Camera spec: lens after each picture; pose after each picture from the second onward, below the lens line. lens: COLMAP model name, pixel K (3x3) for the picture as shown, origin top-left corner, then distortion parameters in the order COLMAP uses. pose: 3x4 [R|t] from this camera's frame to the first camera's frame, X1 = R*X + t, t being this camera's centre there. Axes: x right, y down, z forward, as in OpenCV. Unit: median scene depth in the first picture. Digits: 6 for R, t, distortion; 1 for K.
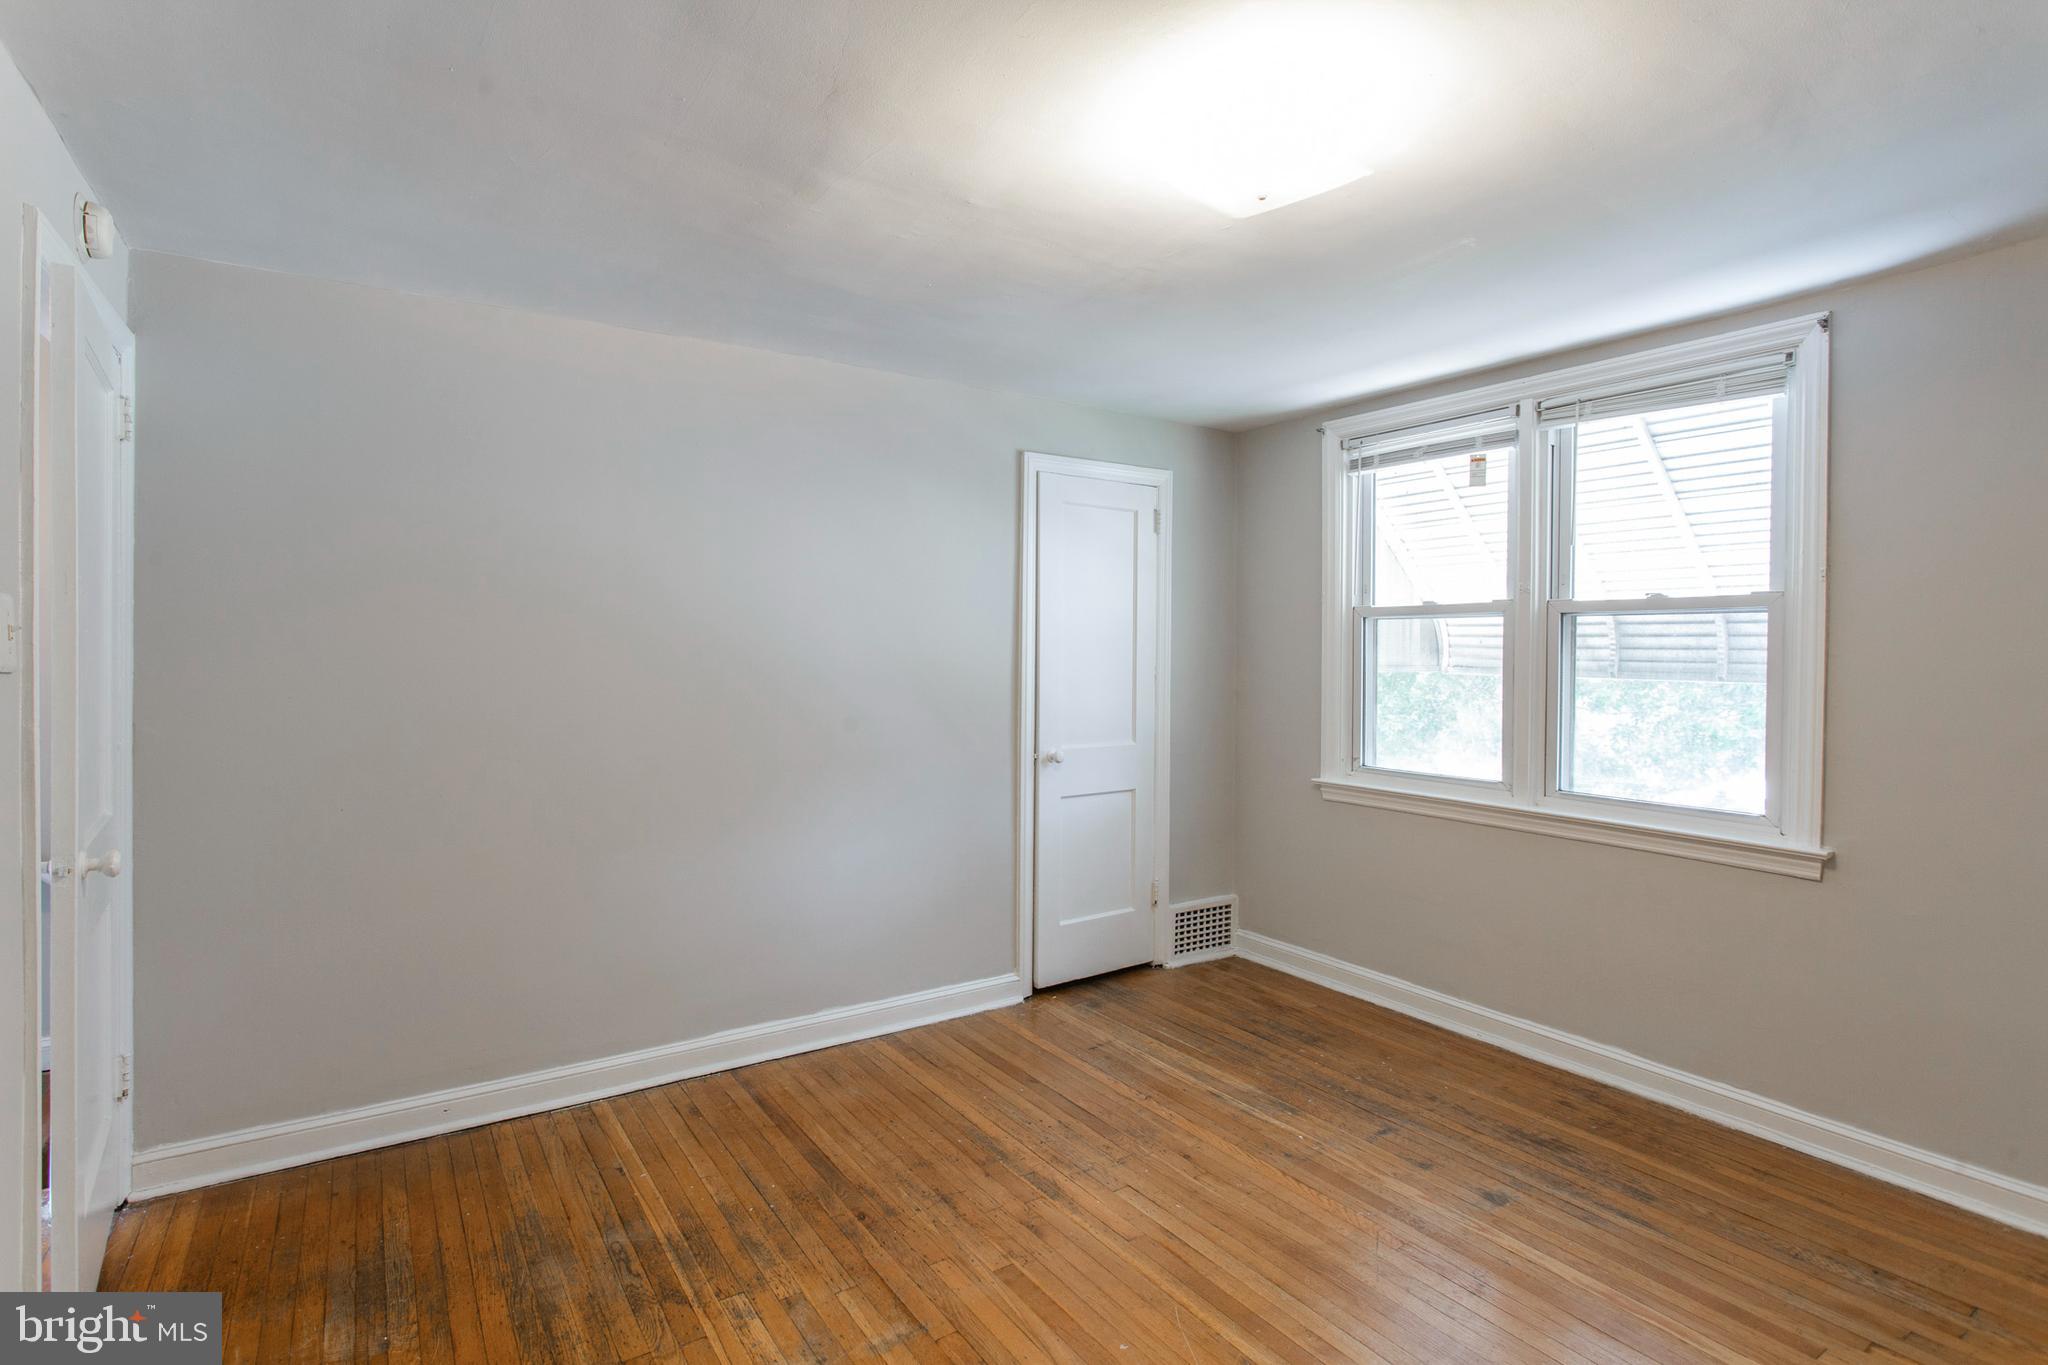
lens RADIAL K [[989.3, 0, 987.3], [0, 989.3, 670.6], [0, 0, 1]] dist [-0.019530, 0.008828]
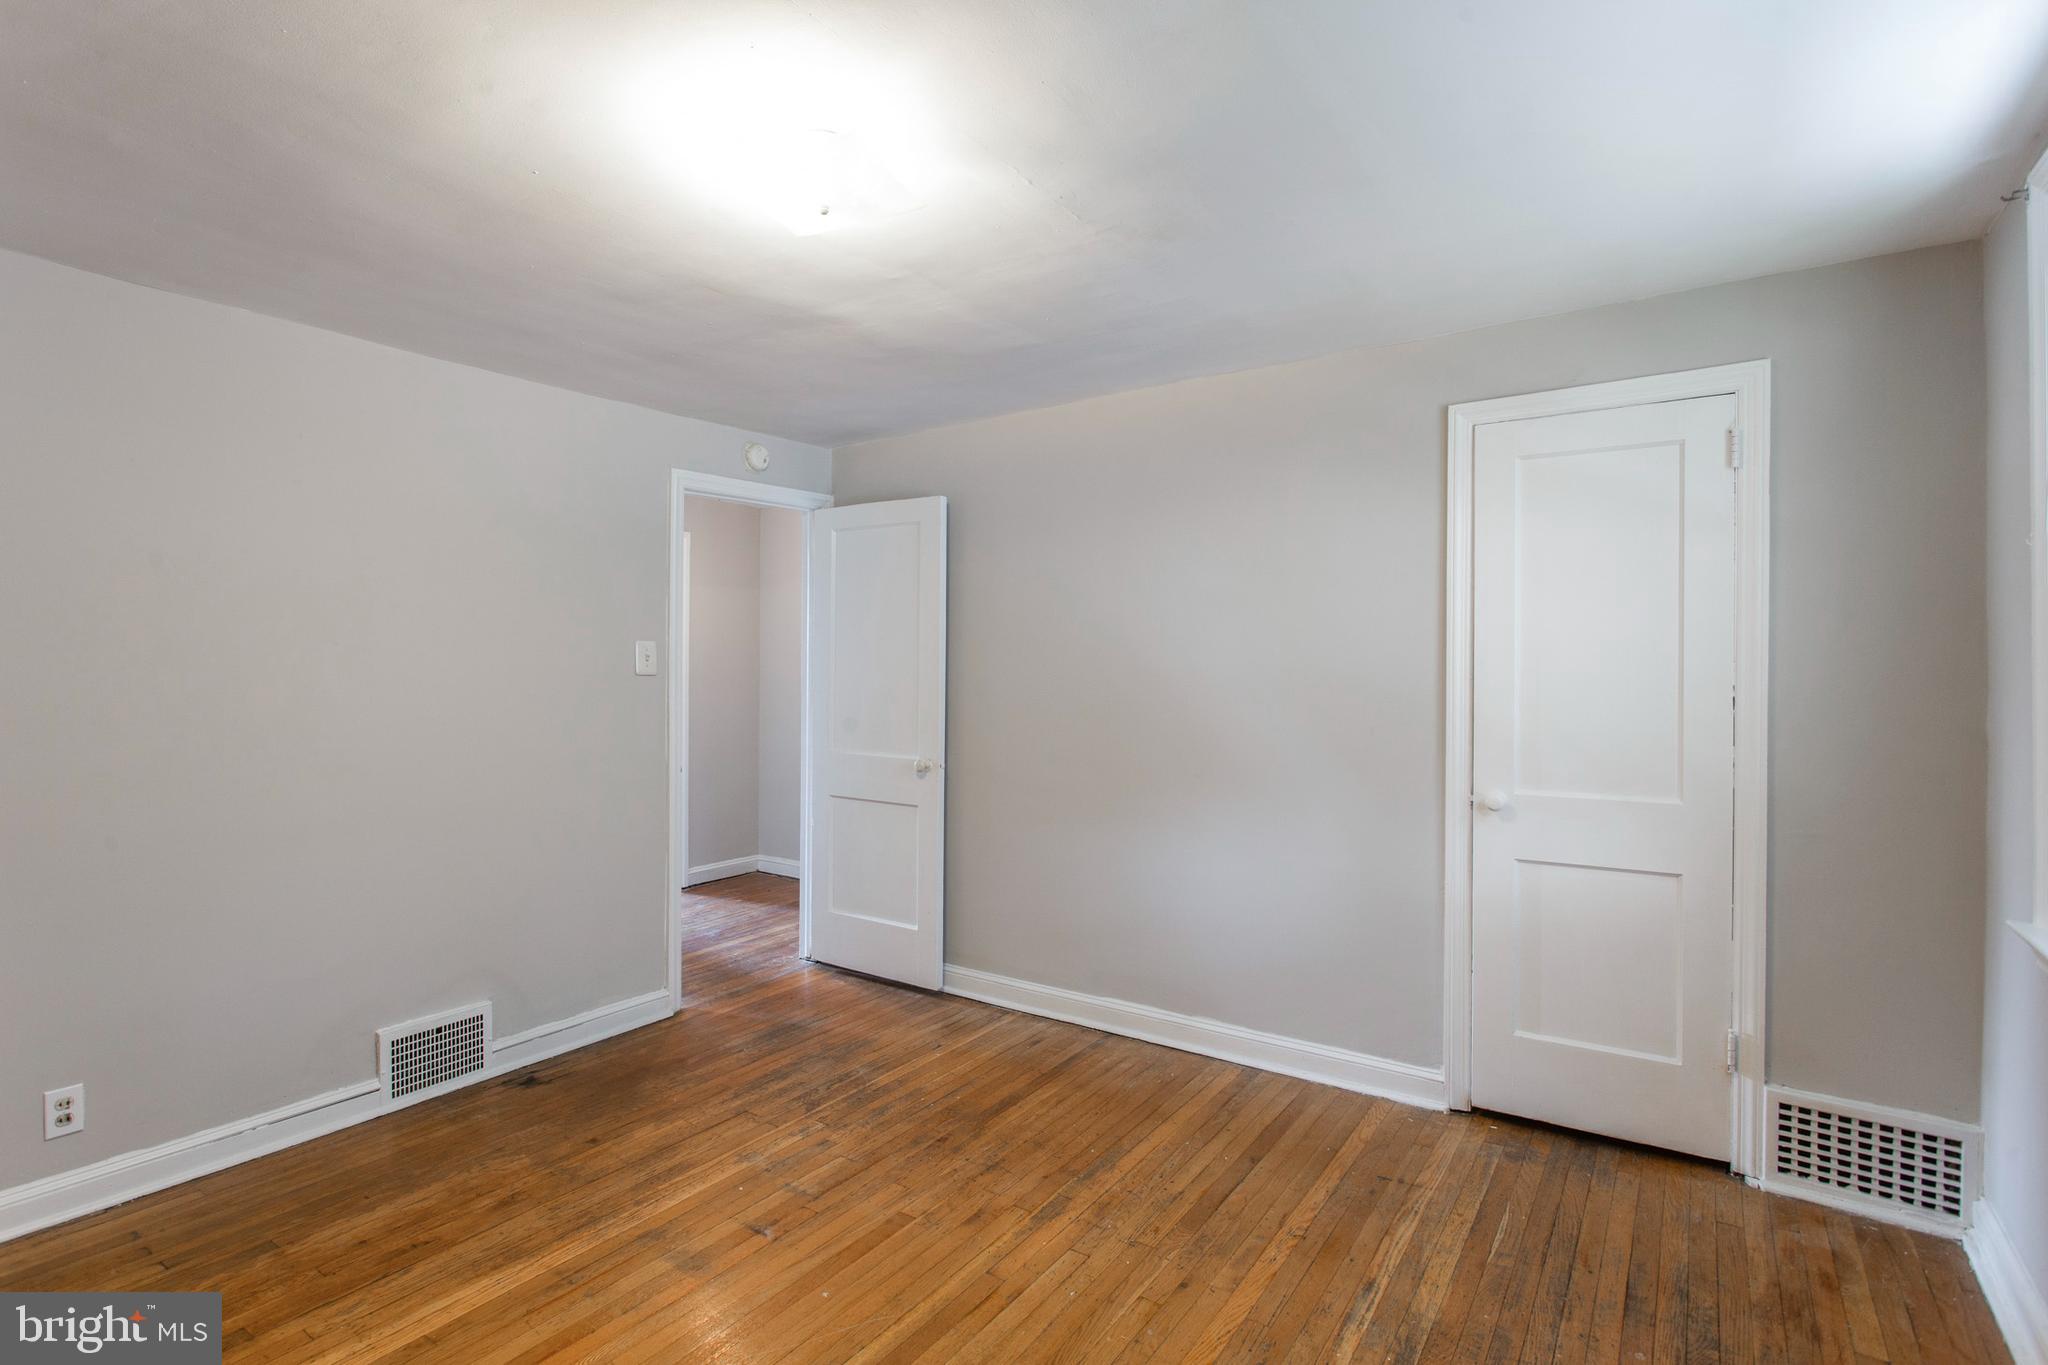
lens RADIAL K [[989.3, 0, 1007.8], [0, 989.3, 671.3], [0, 0, 1]] dist [-0.019530, 0.008828]
pose [[0.372977, 0.003570, -0.927834, 0.764951], [-0.012541, 0.999921, -0.001194, -0.007608], [0.927756, 0.012082, 0.372992, 0.475786]]
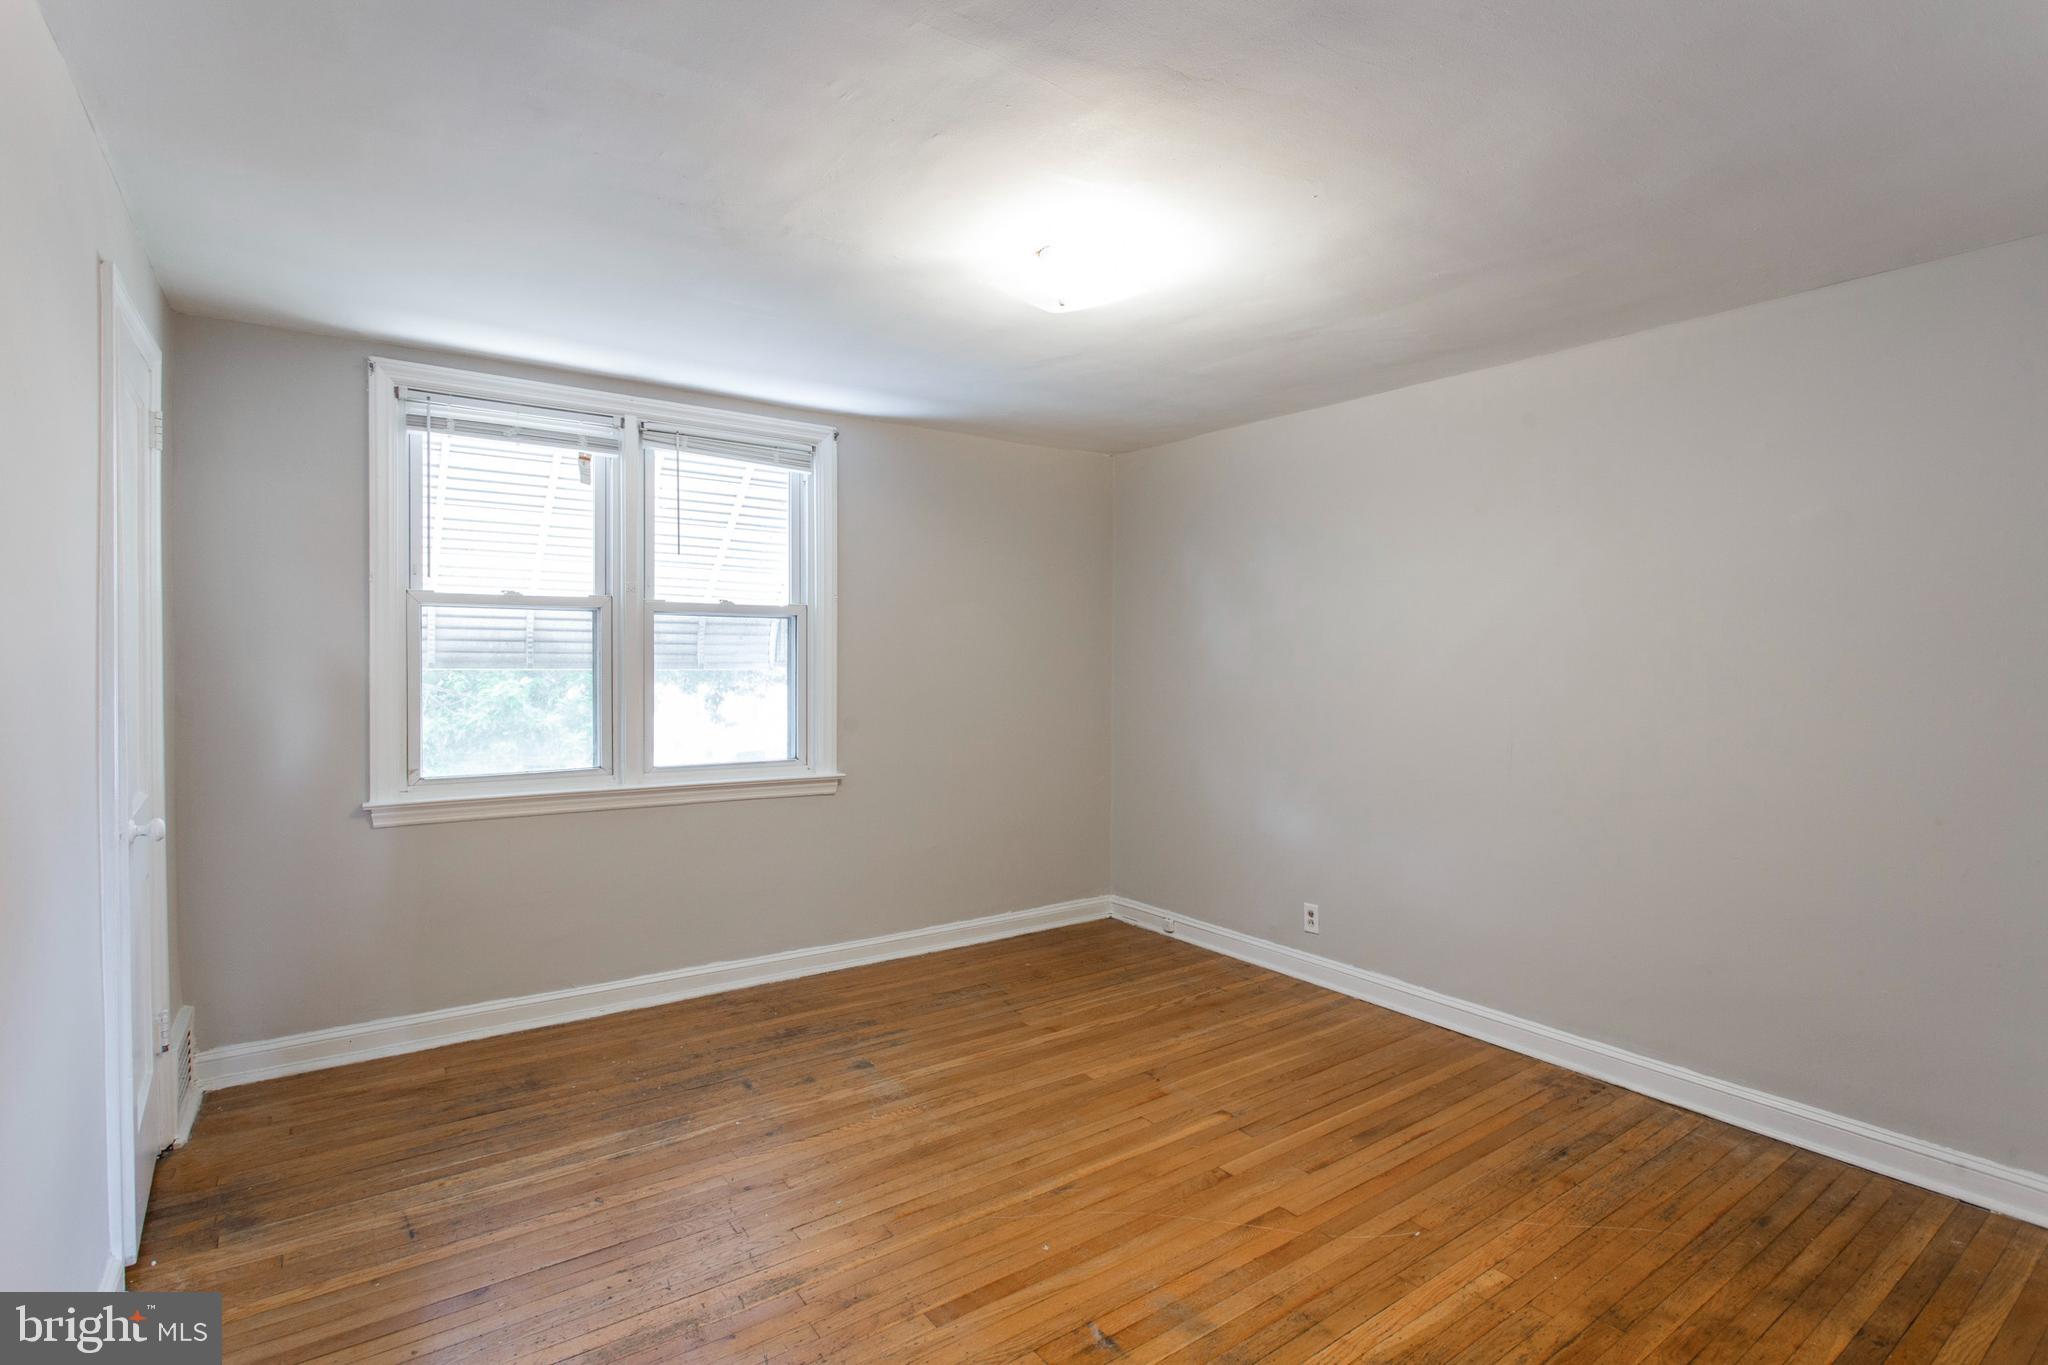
lens RADIAL K [[989.3, 0, 1018.2], [0, 989.3, 668.6], [0, 0, 1]] dist [-0.019530, 0.008828]
pose [[-0.046856, -0.021134, 0.998678, -0.619684], [0.013148, 0.999677, 0.021772, -0.011914], [-0.998815, 0.014150, -0.046563, 0.665672]]
